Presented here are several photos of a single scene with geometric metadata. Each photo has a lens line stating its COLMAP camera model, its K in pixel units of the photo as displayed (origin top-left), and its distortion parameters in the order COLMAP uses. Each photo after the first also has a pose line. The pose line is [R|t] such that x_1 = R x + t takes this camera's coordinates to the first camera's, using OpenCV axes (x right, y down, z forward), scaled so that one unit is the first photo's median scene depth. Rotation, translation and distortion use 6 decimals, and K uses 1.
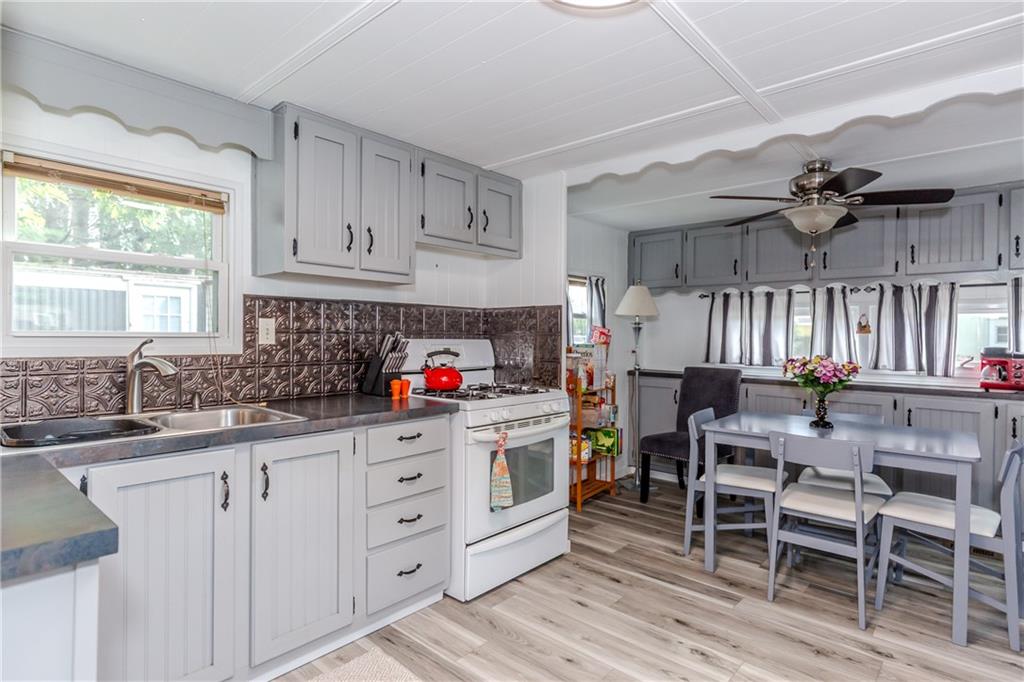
lens RADIAL K [[545.4, 0, 511.6], [0, 545.4, 336.6], [0, 0, 1]] dist [0.002699, 0.000996]
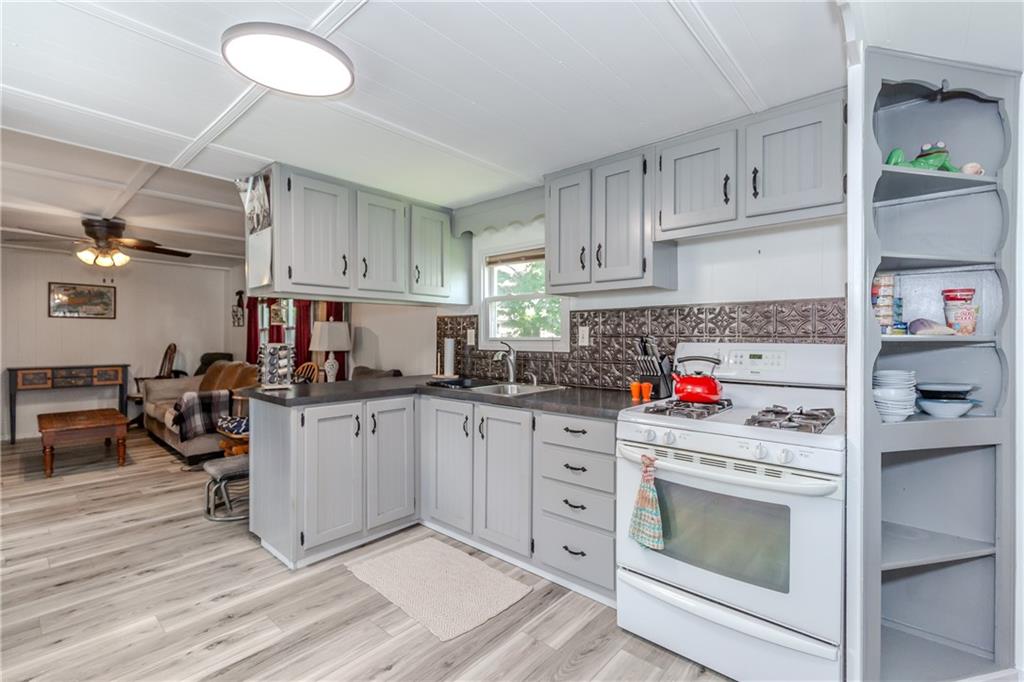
lens RADIAL K [[459.5, 0, 506.6], [0, 459.5, 340.2], [0, 0, 1]] dist [0.006425, -0.002049]
pose [[-0.011131, -0.002877, -0.999934, 0.464924], [-0.000329, 0.999996, -0.002873, 0.002166], [0.999938, 0.000297, -0.011132, 0.543933]]
